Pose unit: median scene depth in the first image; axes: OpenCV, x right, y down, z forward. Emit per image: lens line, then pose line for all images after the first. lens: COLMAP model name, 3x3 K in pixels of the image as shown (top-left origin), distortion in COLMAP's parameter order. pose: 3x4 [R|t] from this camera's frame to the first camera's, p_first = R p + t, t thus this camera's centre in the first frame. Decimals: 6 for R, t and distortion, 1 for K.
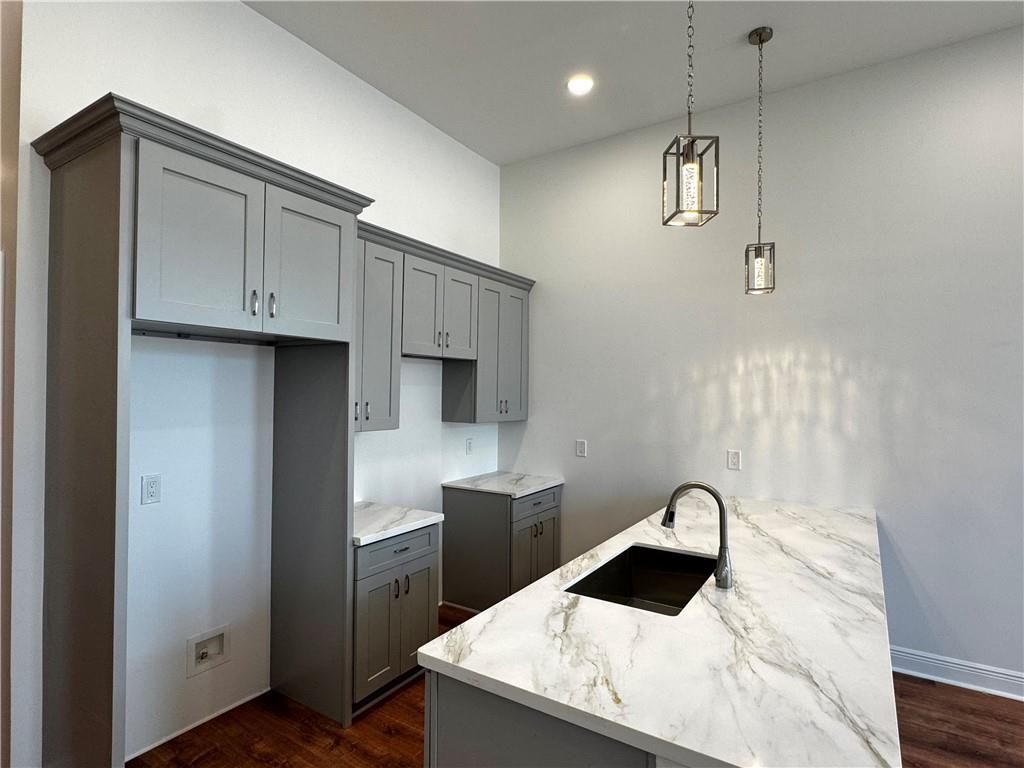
lens RADIAL K [[544.2, 0, 516.1], [0, 544.2, 383.7], [0, 0, 1]] dist [-0.002804, 0.001293]
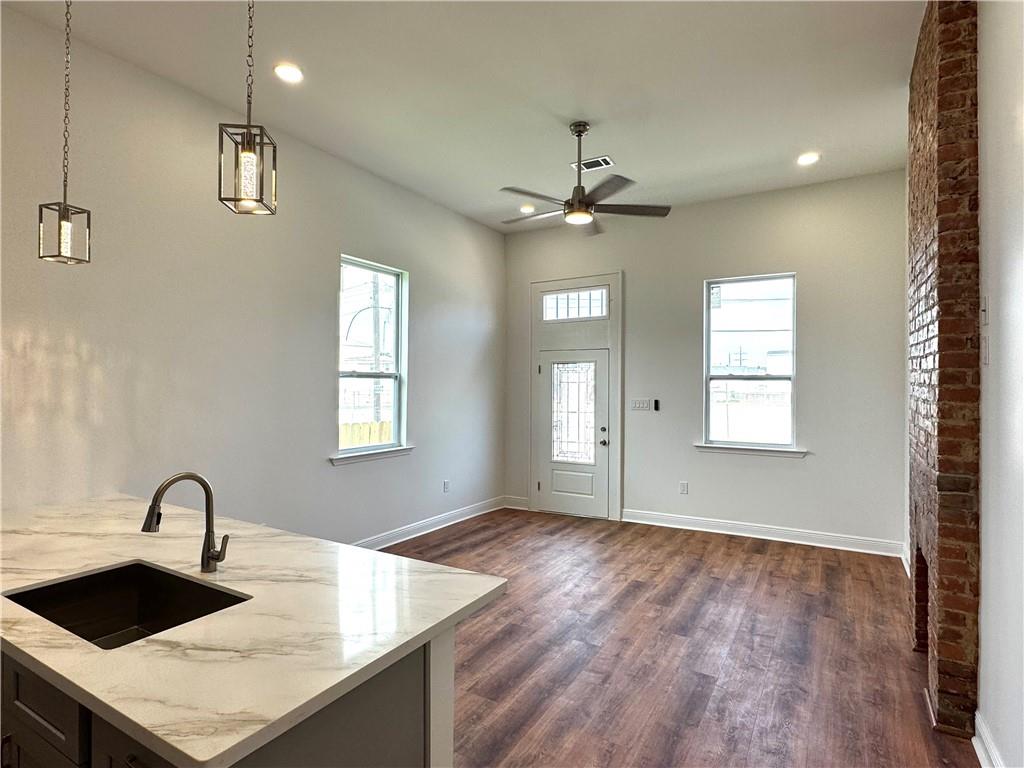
lens RADIAL K [[544.2, 0, 507.0], [0, 544.2, 383.7], [0, 0, 1]] dist [-0.002804, 0.001293]
pose [[-0.032885, -0.005611, 0.999443, -0.431777], [-0.016486, 0.999851, 0.005071, 0.008616], [-0.999323, -0.016310, -0.032973, 0.330618]]
